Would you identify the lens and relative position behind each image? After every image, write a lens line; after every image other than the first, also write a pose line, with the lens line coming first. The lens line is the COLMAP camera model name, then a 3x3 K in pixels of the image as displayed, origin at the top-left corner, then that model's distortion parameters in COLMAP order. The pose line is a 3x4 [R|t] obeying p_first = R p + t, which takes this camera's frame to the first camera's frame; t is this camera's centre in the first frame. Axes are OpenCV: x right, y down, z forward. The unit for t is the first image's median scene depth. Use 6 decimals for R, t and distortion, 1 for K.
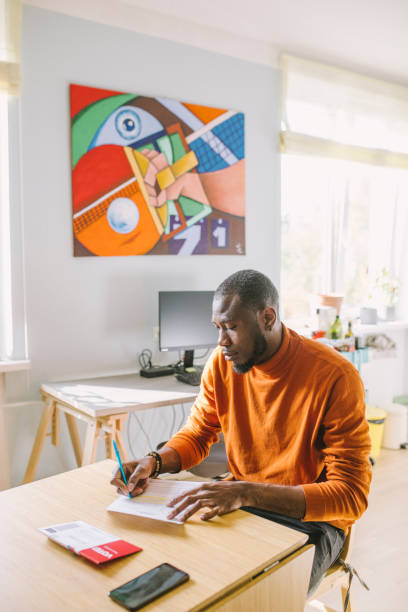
lens RADIAL K [[593.0, 0, 197.8], [0, 593.0, 304.3], [0, 0, 1]] dist [-0.022402, -0.004313]
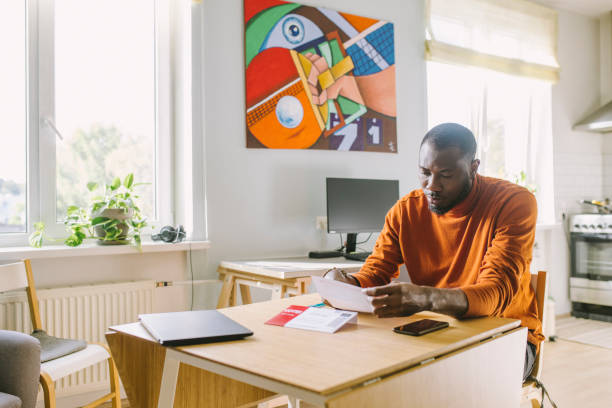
lens RADIAL K [[593.0, 0, 307.0], [0, 593.0, 187.1], [0, 0, 1]] dist [-0.022402, -0.004313]
pose [[0.999839, -0.012513, -0.012841, -0.081185], [0.011250, 0.995498, -0.094114, 0.090091], [0.013961, 0.093955, 0.995479, -0.069667]]
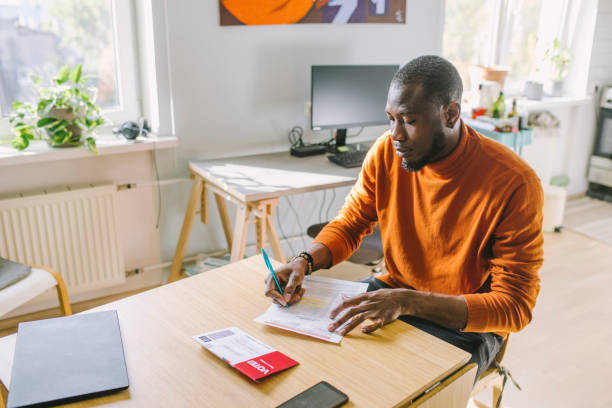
lens RADIAL K [[598.3, 0, 306.0], [0, 598.3, 204.0], [0, 0, 1]] dist [-0.027708, 0.009133]
pose [[0.997755, 0.031269, -0.059217, -0.011452], [-0.016968, 0.973479, 0.228146, -0.022482], [0.064780, -0.226629, 0.971824, 0.038093]]
